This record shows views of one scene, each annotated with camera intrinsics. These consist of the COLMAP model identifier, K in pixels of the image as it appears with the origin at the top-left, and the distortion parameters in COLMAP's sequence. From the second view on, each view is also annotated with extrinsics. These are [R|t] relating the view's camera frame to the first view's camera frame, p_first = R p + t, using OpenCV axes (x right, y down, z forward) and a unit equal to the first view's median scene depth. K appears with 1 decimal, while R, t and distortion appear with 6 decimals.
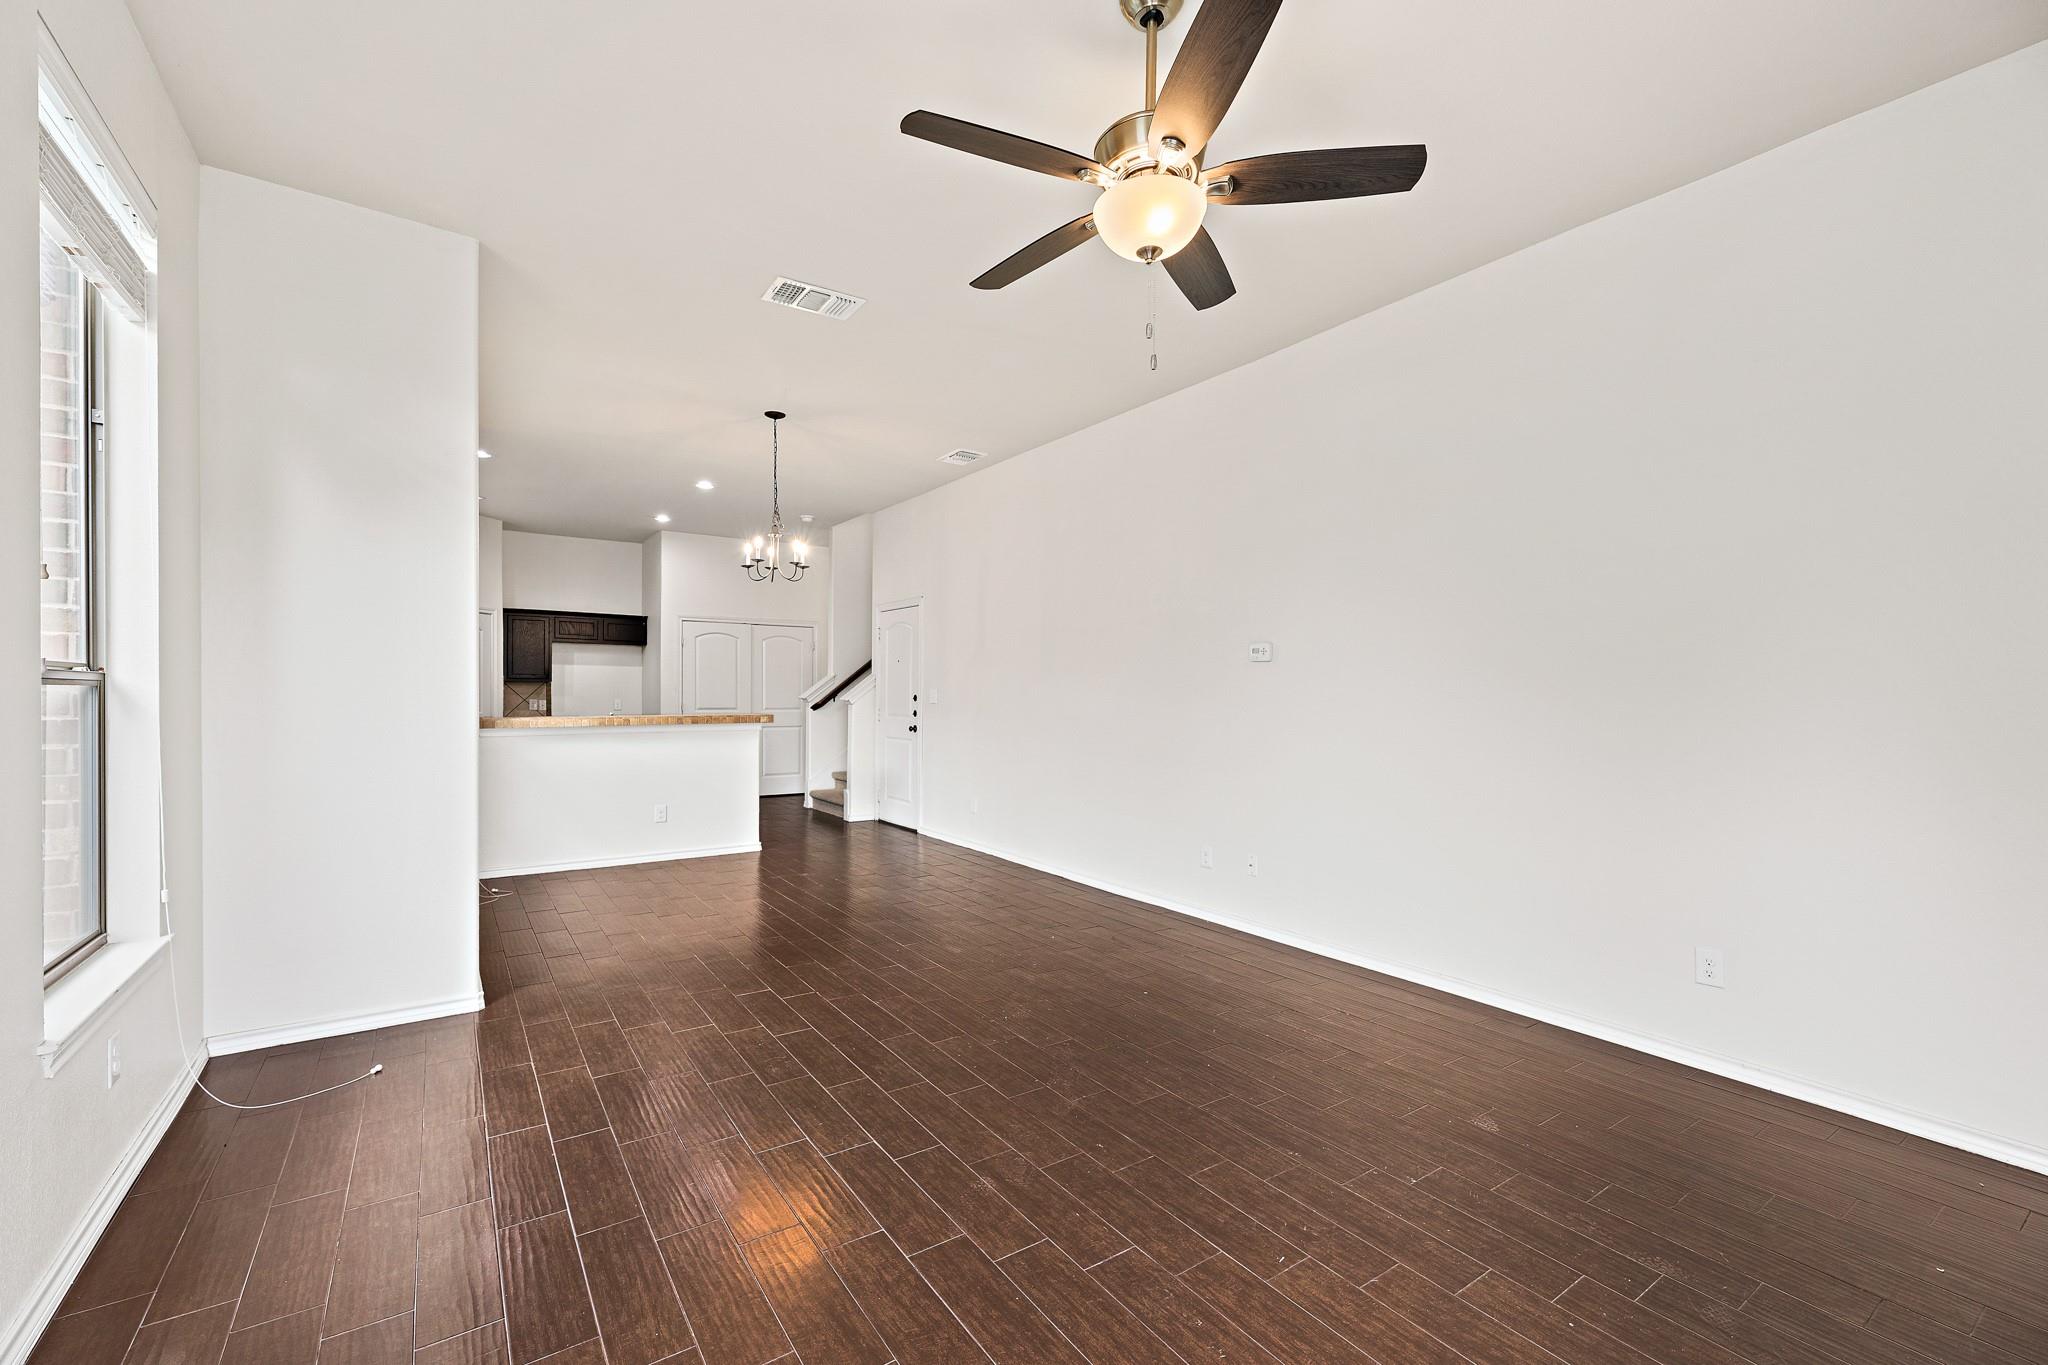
lens RADIAL K [[857.6, 0, 1018.9], [0, 857.6, 705.2], [0, 0, 1]] dist [0.003347, 0.000434]
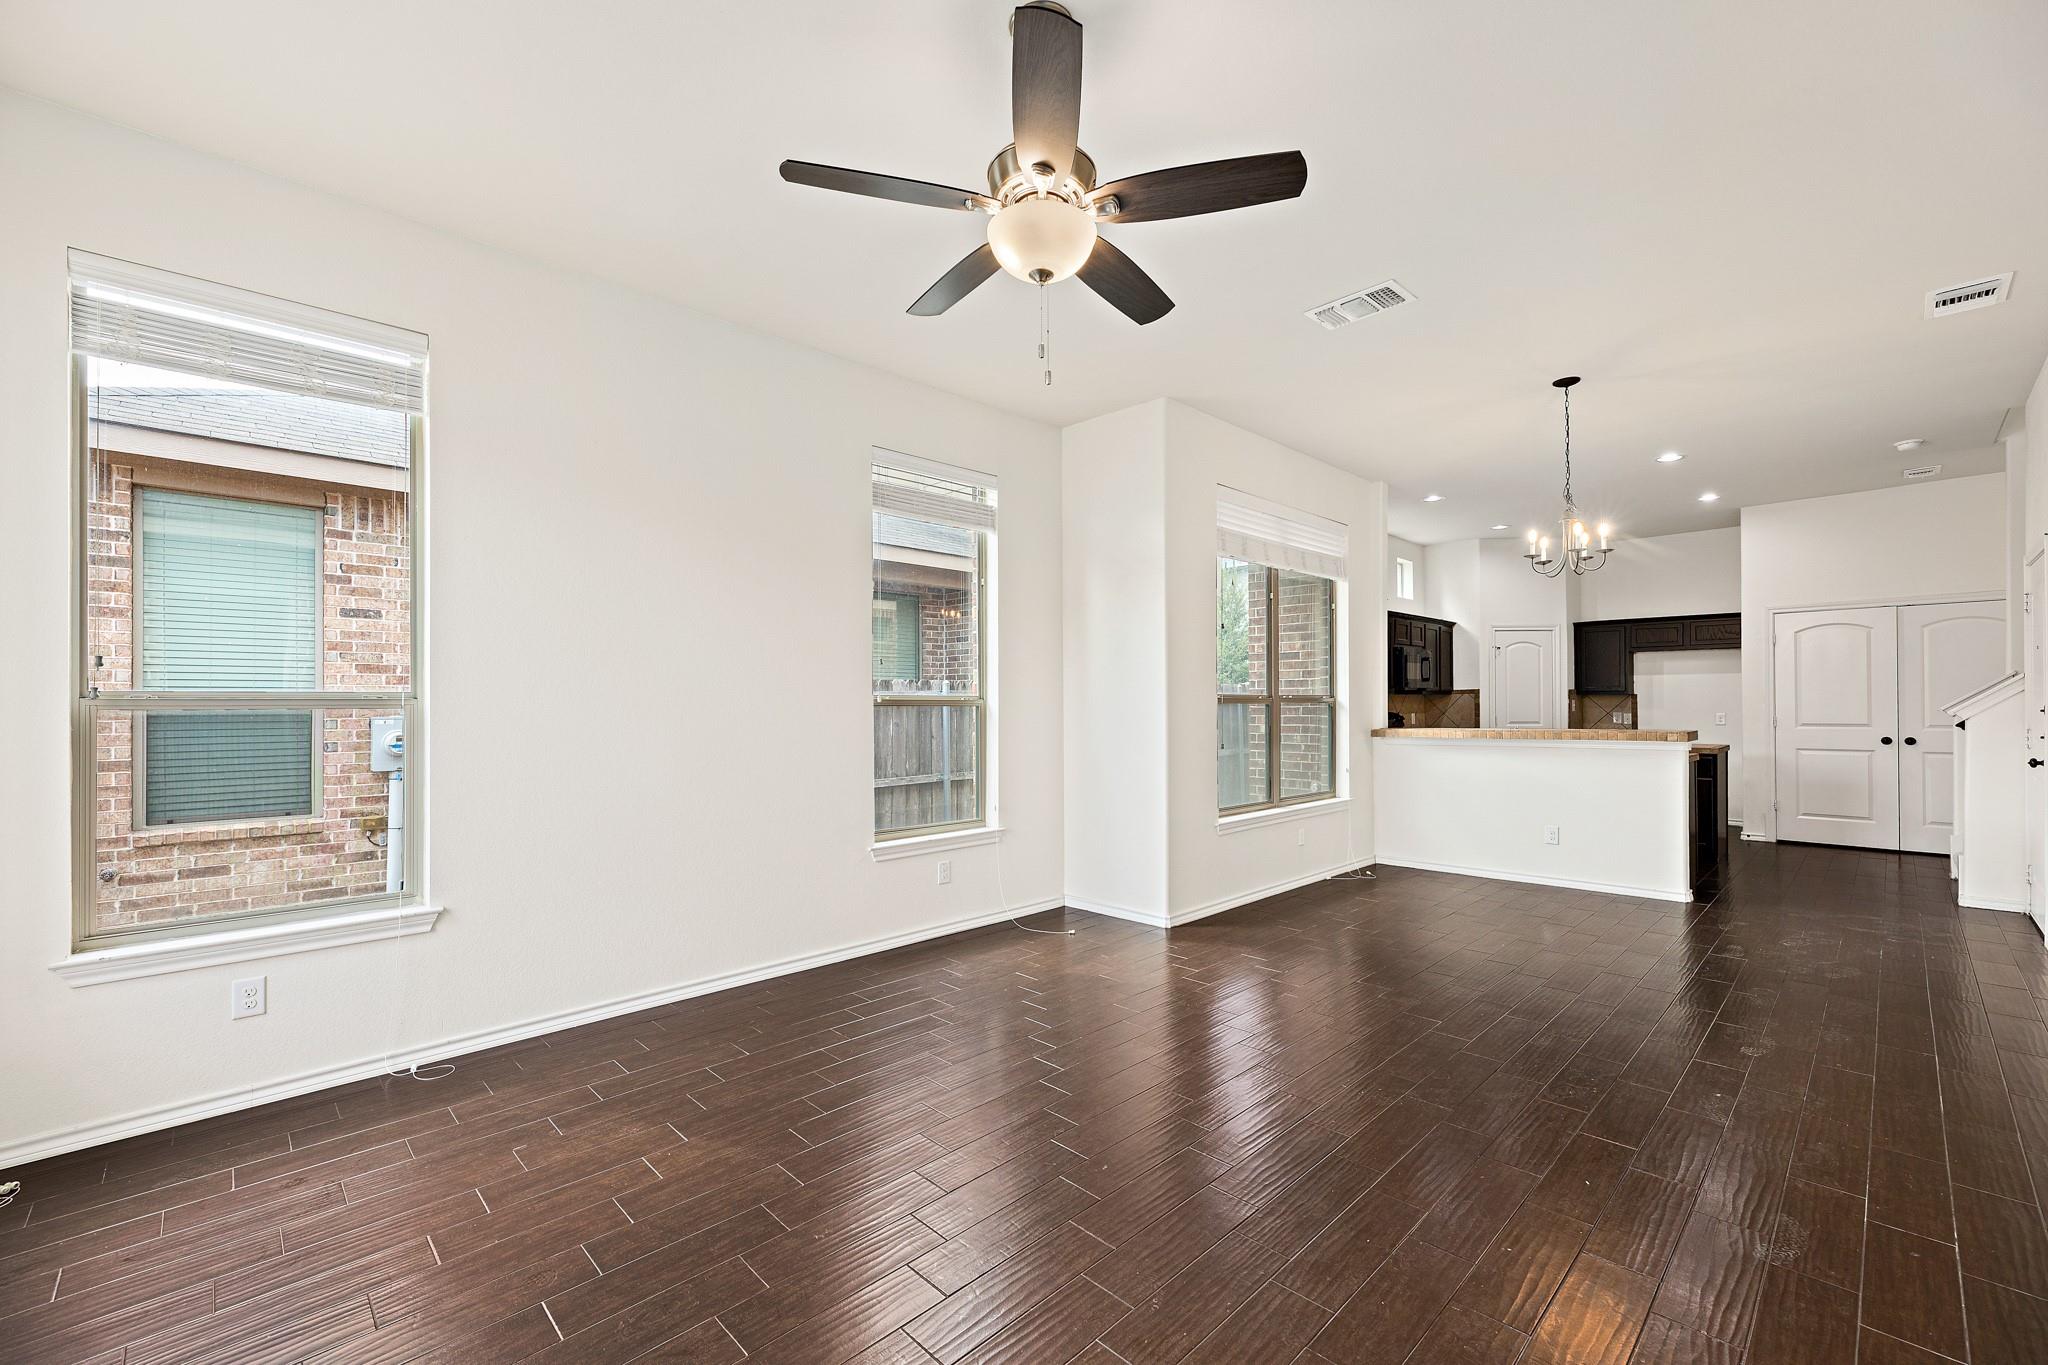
lens RADIAL K [[837.0, 0, 1027.6], [0, 837.0, 700.6], [0, 0, 1]] dist [-0.001228, -0.000180]
pose [[0.171396, -0.014446, -0.985096, 0.359962], [-0.006175, 0.999857, -0.015737, -0.001793], [0.985183, 0.008781, 0.171282, 0.263041]]
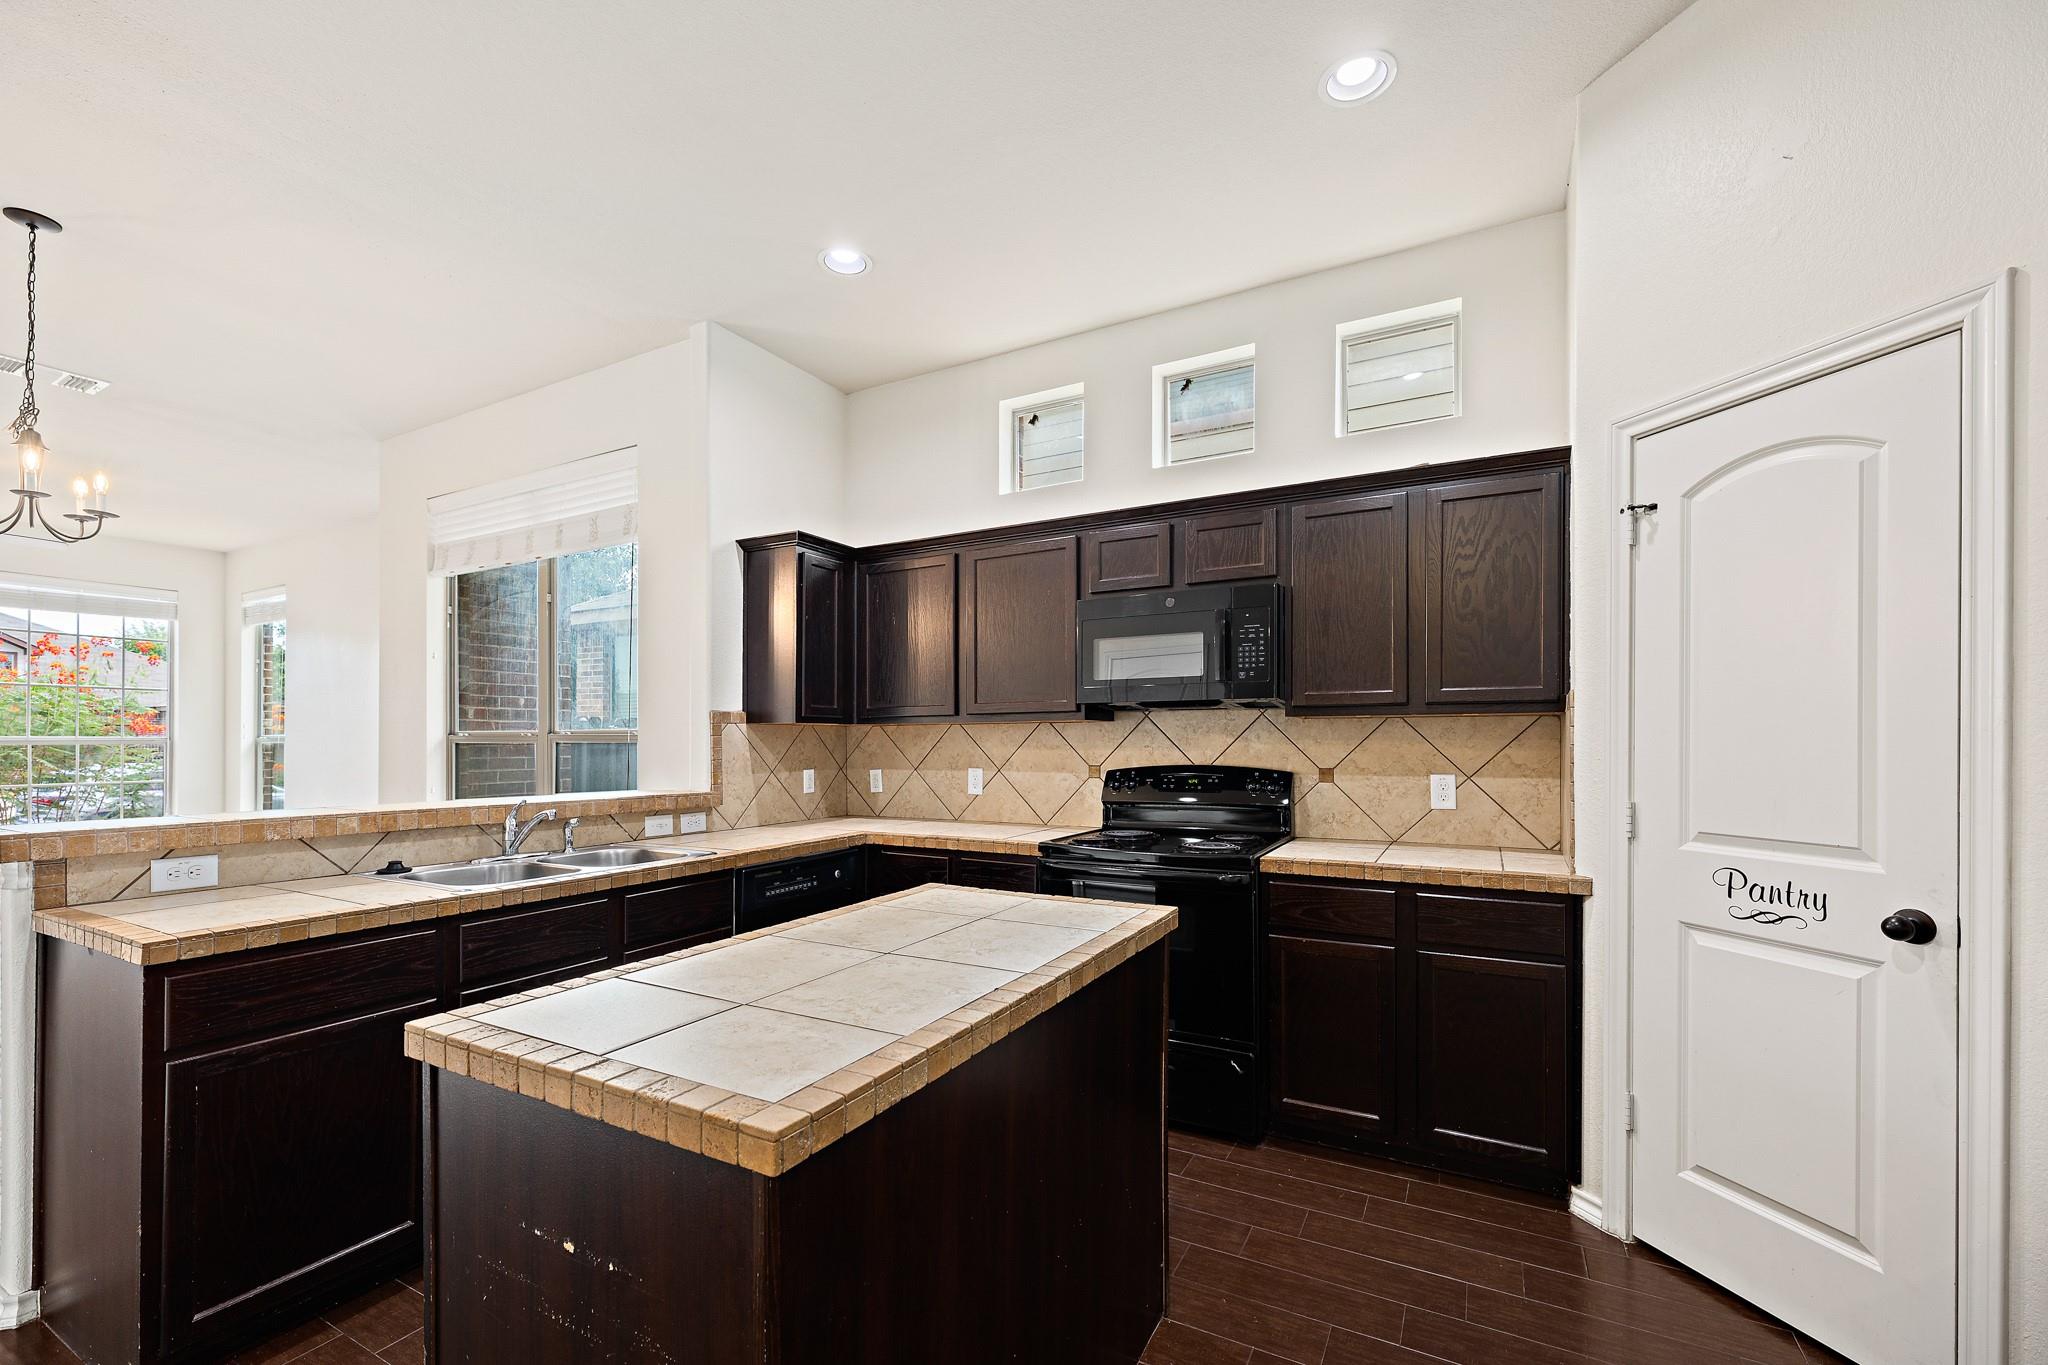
lens RADIAL K [[850.1, 0, 1016.9], [0, 850.1, 733.9], [0, 0, 1]] dist [-0.000451, -0.000064]
pose [[-0.891359, -0.009200, -0.453205, -0.474354], [-0.011351, 0.999934, 0.002027, -0.026125], [0.453156, 0.006951, -0.891404, 1.403491]]
